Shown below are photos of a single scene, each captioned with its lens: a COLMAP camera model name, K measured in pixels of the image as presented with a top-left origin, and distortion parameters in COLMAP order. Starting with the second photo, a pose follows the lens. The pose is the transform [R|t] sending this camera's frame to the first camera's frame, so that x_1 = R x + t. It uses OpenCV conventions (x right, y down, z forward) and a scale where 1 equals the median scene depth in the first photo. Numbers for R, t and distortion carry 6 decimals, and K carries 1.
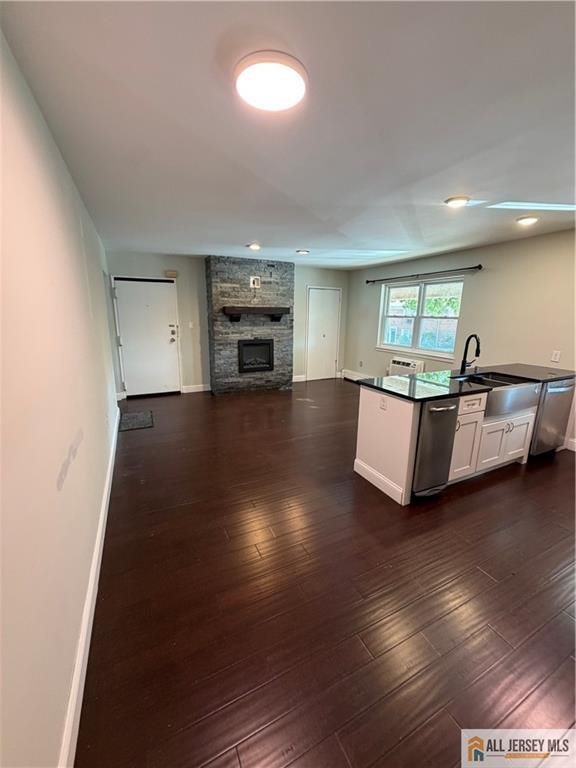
lens RADIAL K [[305.1, 0, 288.1], [0, 305.1, 381.9], [0, 0, 1]] dist [-0.002076, 0.000314]
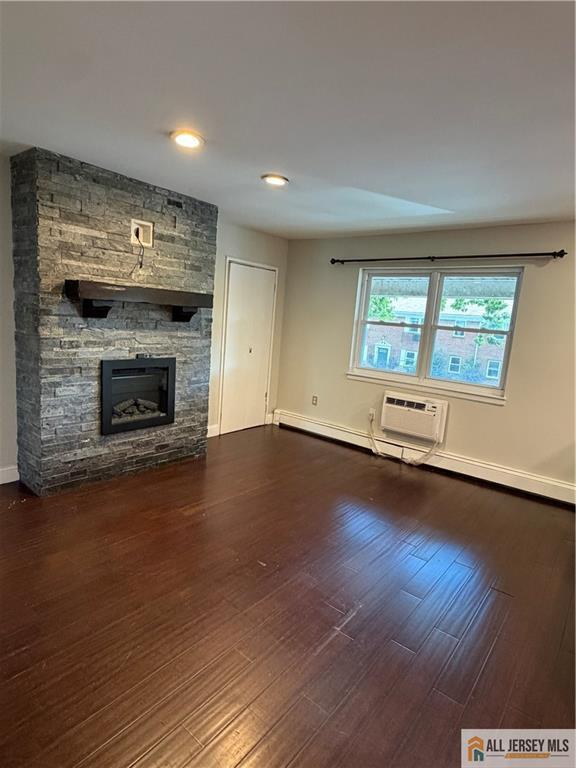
lens RADIAL K [[422.9, 0, 288.0], [0, 422.9, 384.0], [0, 0, 1]] dist [-0.004216, -0.000276]
pose [[0.906328, -0.011731, 0.422413, -0.172835], [0.031371, 0.998724, -0.039573, -0.071109], [-0.421410, 0.049118, 0.905539, 0.345127]]
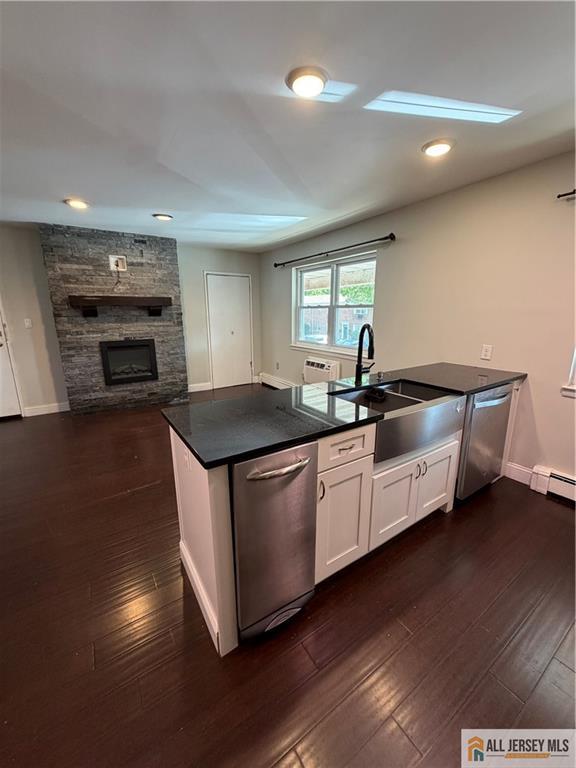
lens RADIAL K [[305.1, 0, 288.1], [0, 305.1, 381.9], [0, 0, 1]] dist [-0.002076, 0.000314]
pose [[0.991197, -0.045703, 0.124253, 0.191776], [0.044964, 0.998950, 0.008747, -0.025171], [-0.124522, -0.003083, 0.992212, 0.204242]]
